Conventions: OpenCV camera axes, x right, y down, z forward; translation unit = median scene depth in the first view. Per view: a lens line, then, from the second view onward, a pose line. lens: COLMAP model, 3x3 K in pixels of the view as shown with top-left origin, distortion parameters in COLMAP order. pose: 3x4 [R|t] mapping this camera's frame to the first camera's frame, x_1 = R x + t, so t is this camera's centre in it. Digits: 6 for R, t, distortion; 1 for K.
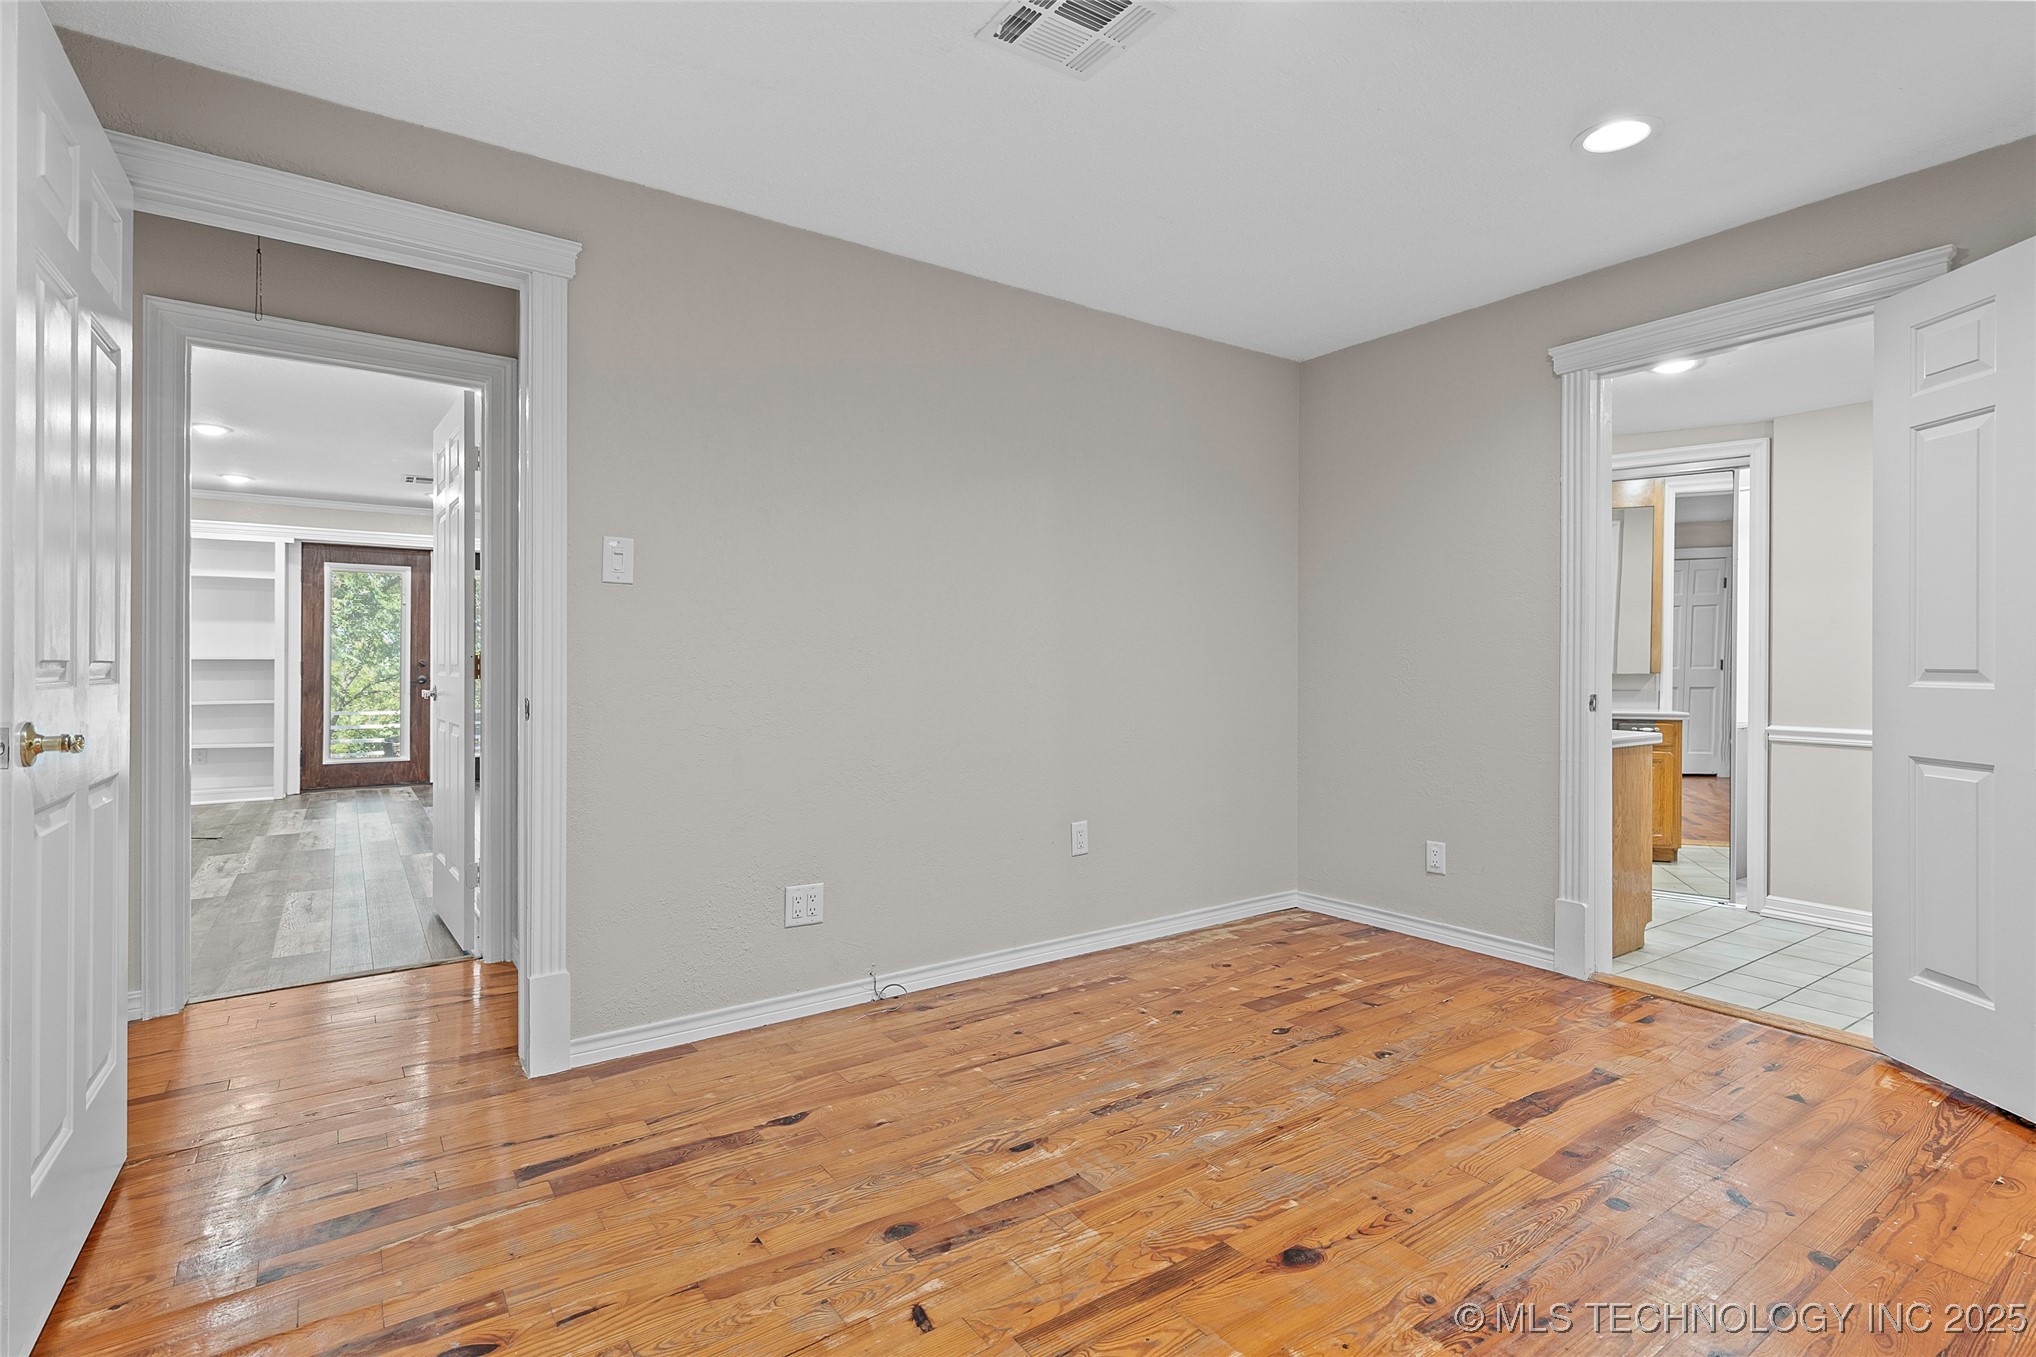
lens RADIAL K [[962.0, 0, 1011.5], [0, 962.0, 661.2], [0, 0, 1]] dist [-0.002250, 0.001623]
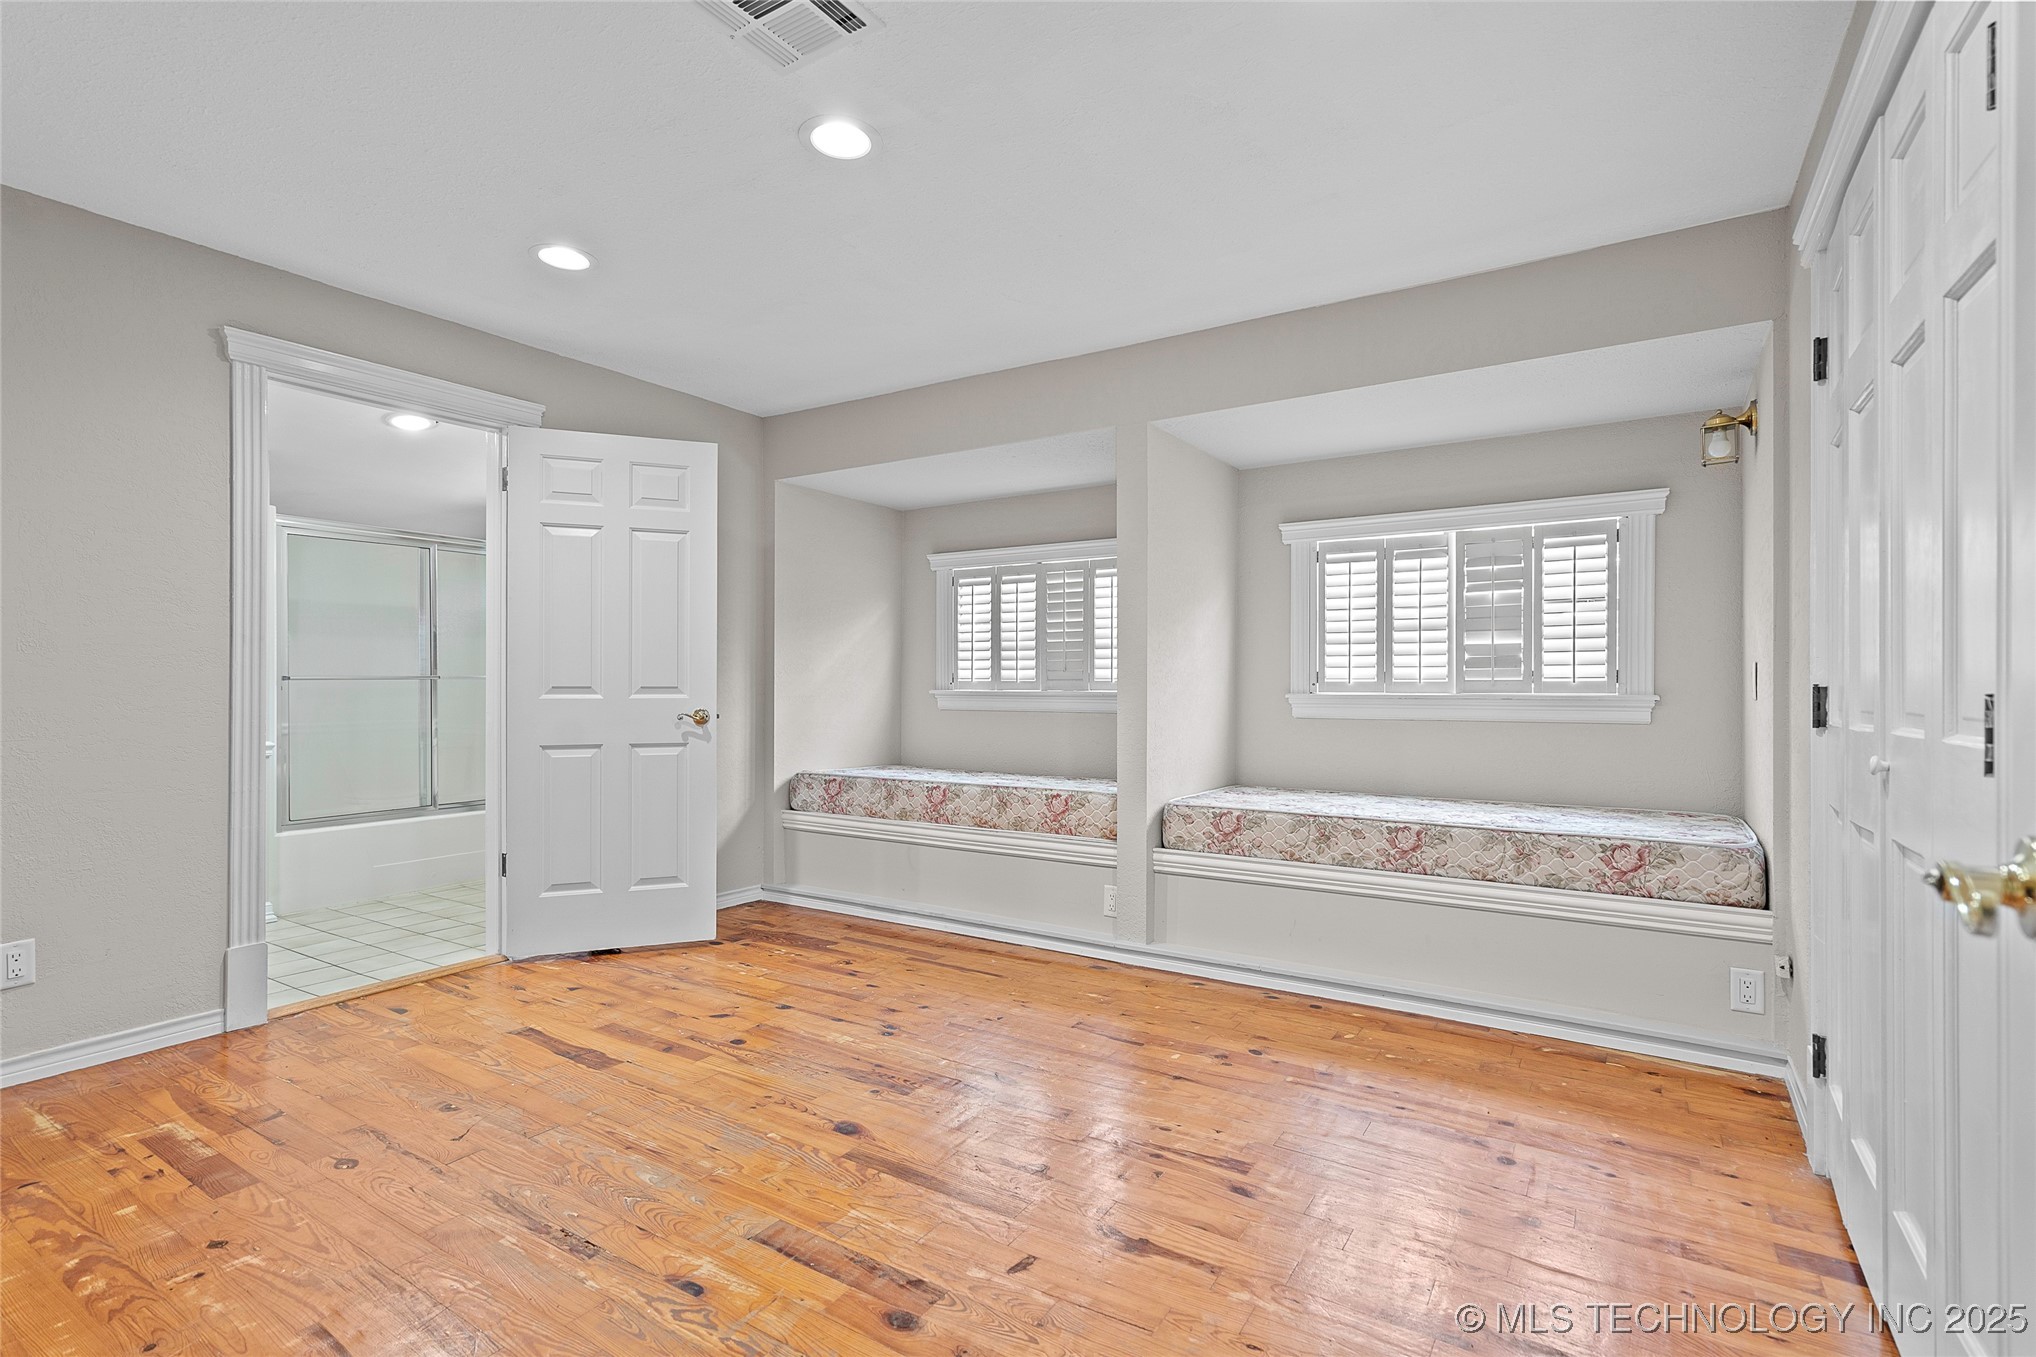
lens RADIAL K [[962.0, 0, 1005.9], [0, 962.0, 682.0], [0, 0, 1]] dist [-0.002250, 0.001623]
pose [[-0.374025, -0.002680, 0.927415, -0.738596], [-0.001834, 0.999996, 0.002150, -0.003409], [-0.927417, -0.000897, -0.374028, 0.938155]]
